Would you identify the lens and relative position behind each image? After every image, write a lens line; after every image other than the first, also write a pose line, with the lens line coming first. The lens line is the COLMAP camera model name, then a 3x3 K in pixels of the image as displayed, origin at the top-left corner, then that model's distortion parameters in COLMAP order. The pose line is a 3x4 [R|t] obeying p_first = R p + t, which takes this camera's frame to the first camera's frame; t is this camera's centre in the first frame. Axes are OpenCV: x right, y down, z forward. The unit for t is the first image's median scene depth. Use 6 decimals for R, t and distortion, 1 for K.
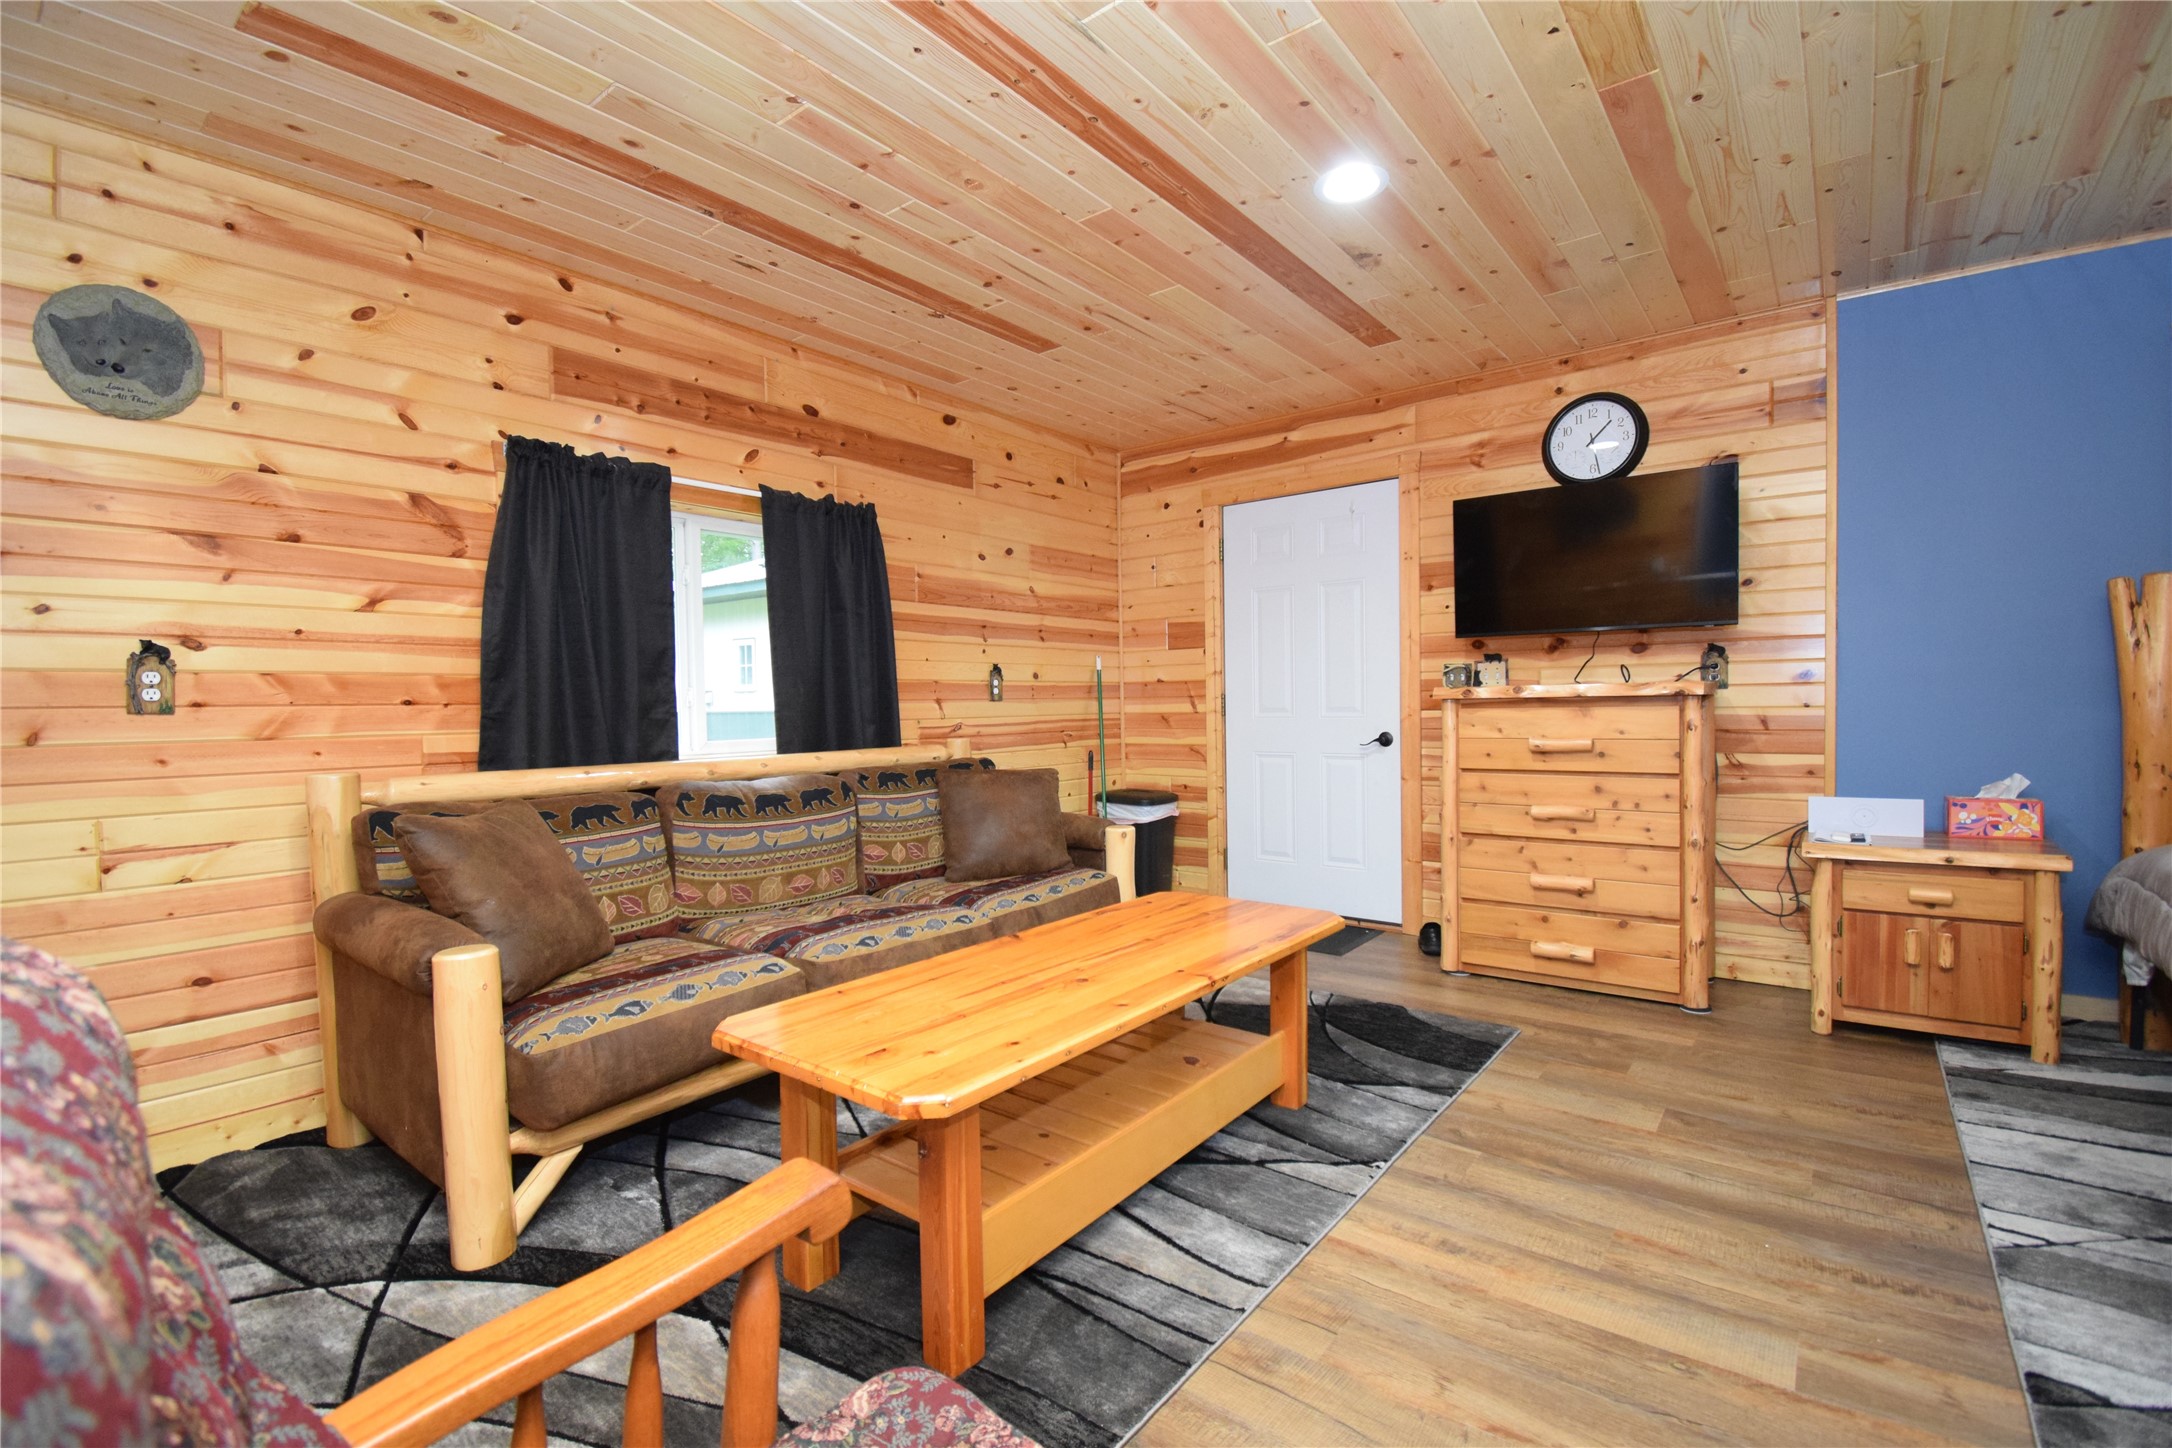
lens RADIAL K [[953.1, 0, 1091.8], [0, 953.1, 732.6], [0, 0, 1]] dist [0.022566, -0.027909]
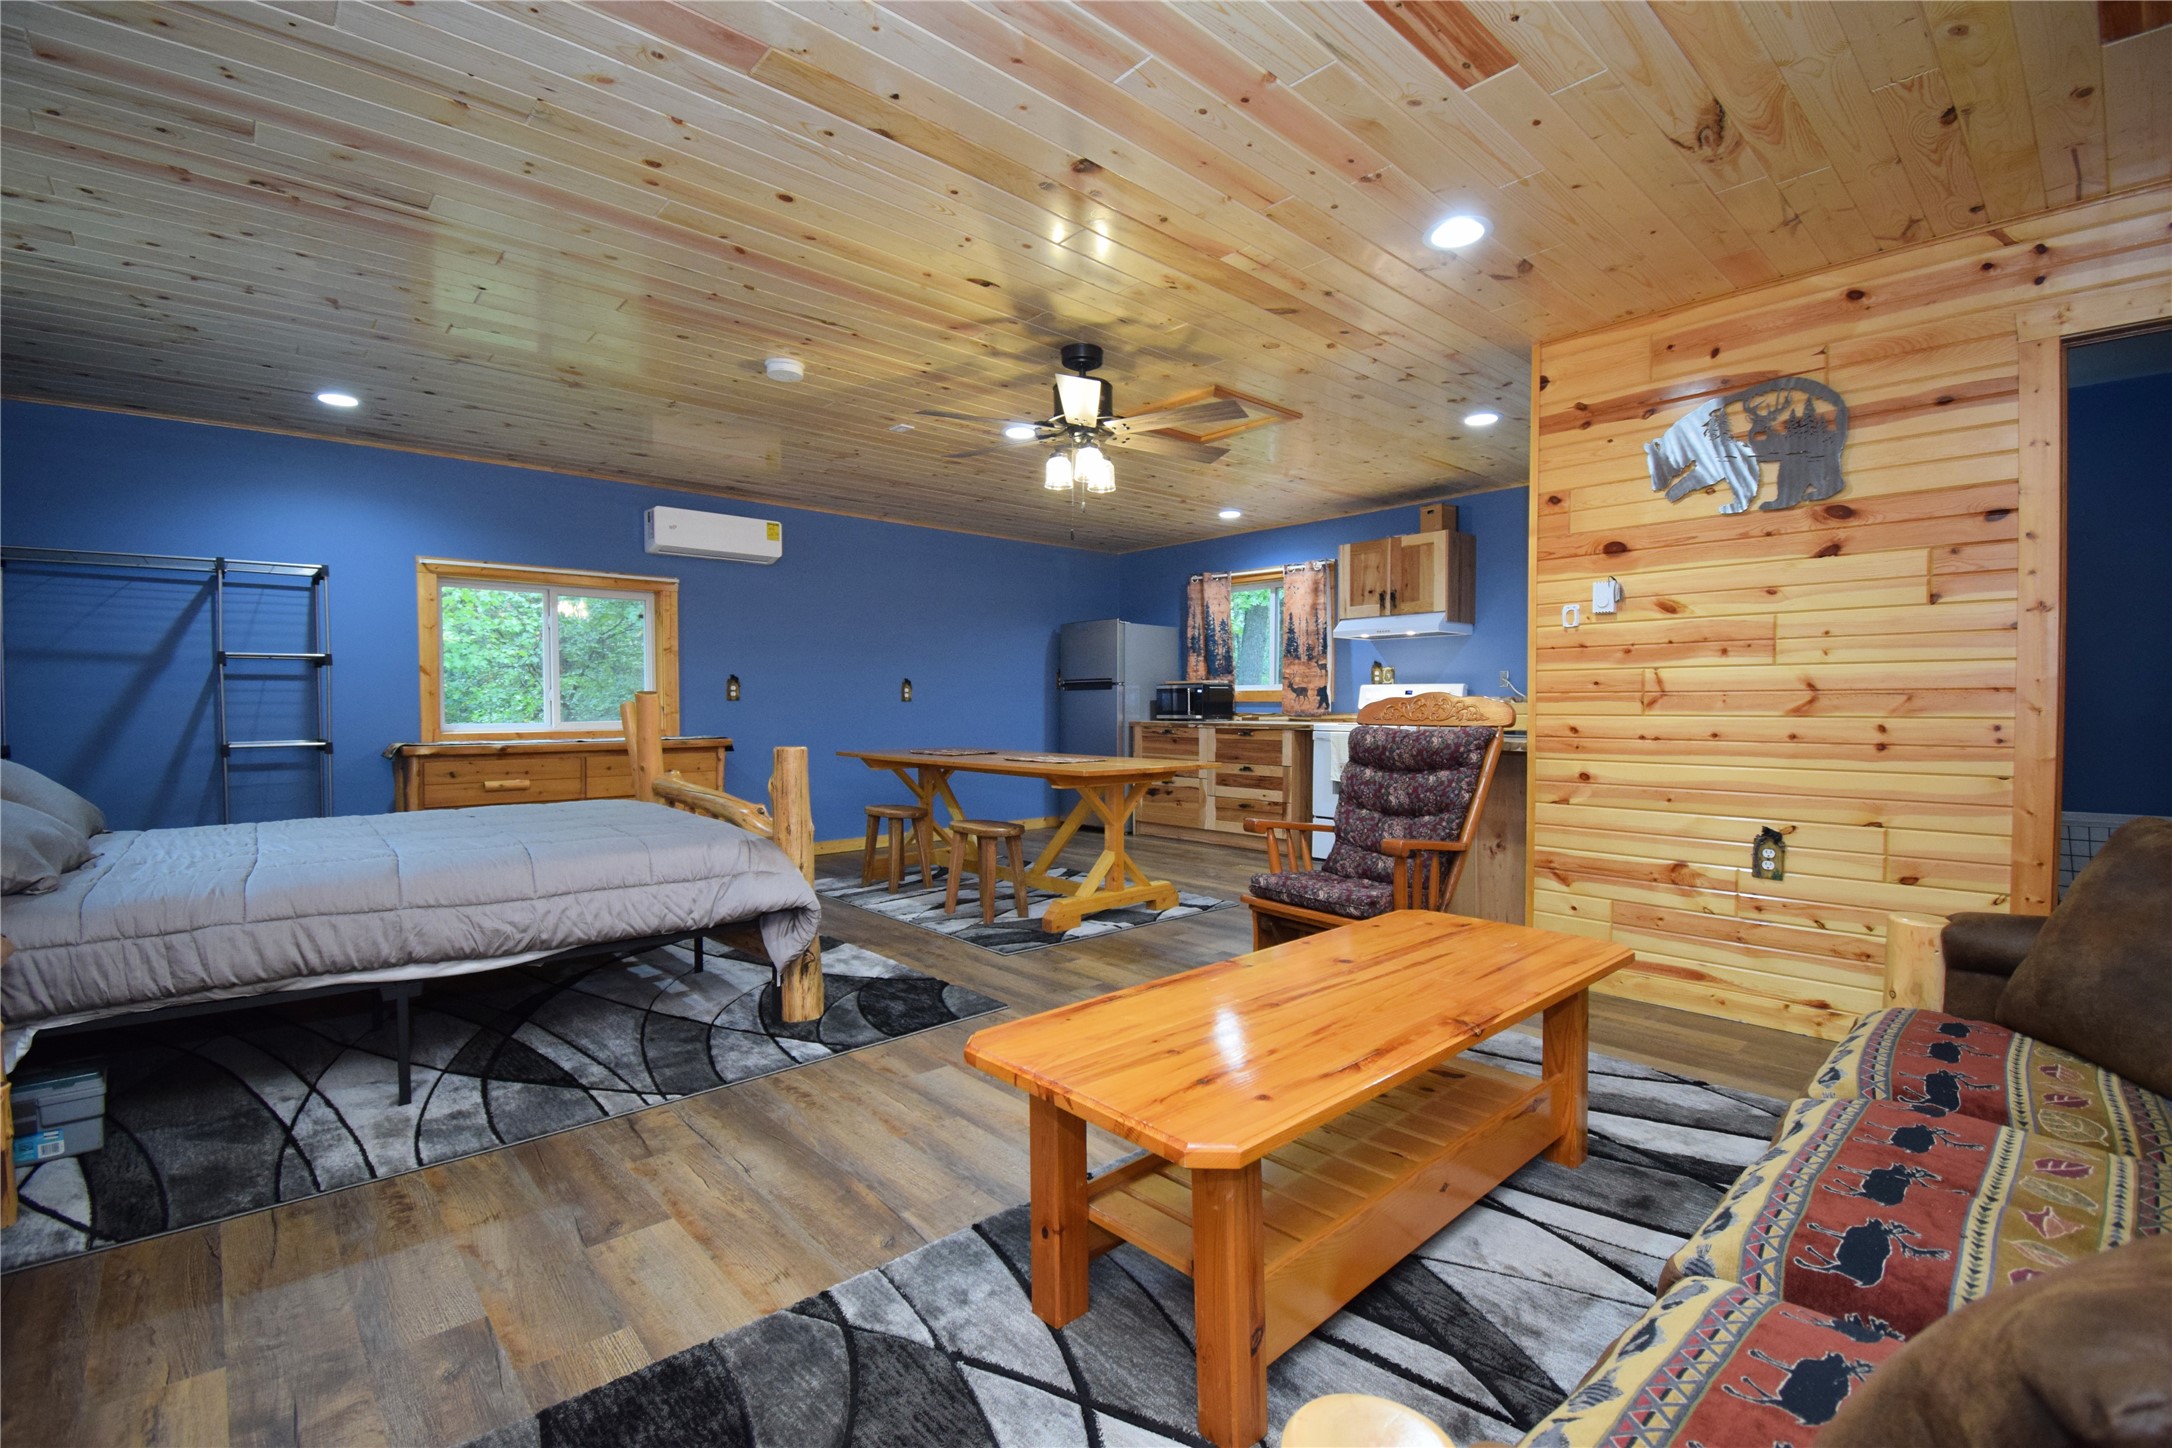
lens RADIAL K [[953.1, 0, 1091.8], [0, 953.1, 732.6], [0, 0, 1]] dist [0.022566, -0.027909]
pose [[-0.985758, 0.013729, 0.167609, 0.046233], [0.023643, 0.998077, 0.057294, -0.035469], [-0.166500, 0.060440, -0.984187, 1.133224]]
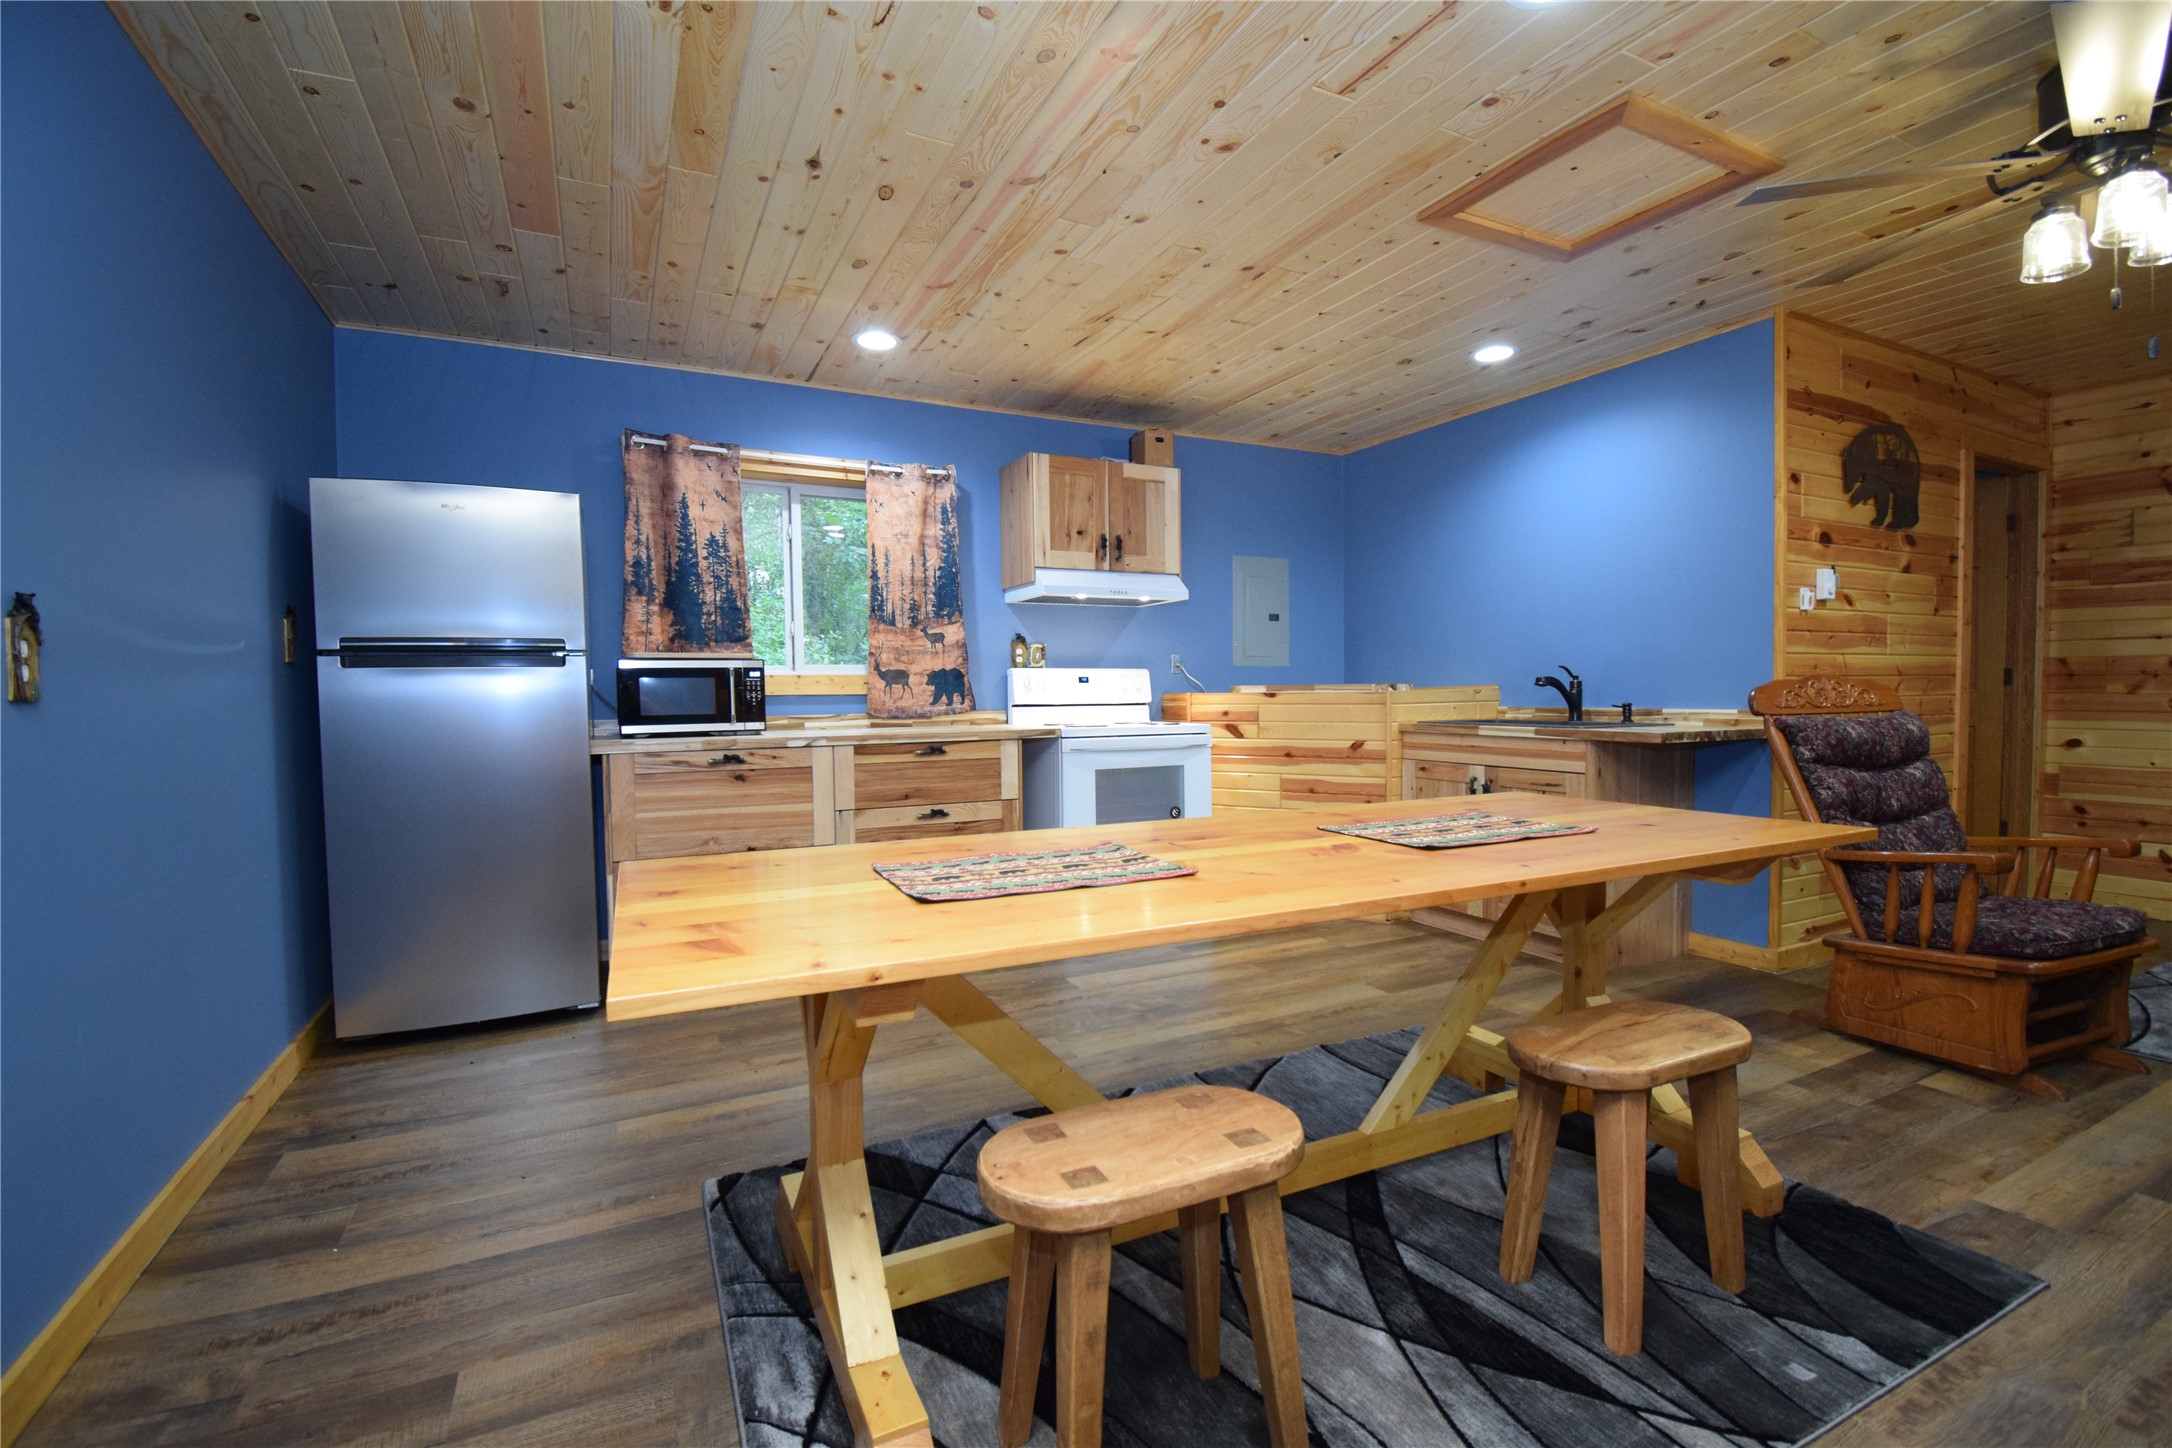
lens RADIAL K [[953.1, 0, 1091.8], [0, 953.1, 732.6], [0, 0, 1]] dist [0.022566, -0.027909]
pose [[-0.428732, 0.061517, -0.901335, 0.934573], [-0.007509, 0.997402, 0.071646, -0.015134], [0.903400, 0.037485, -0.427157, -0.166517]]
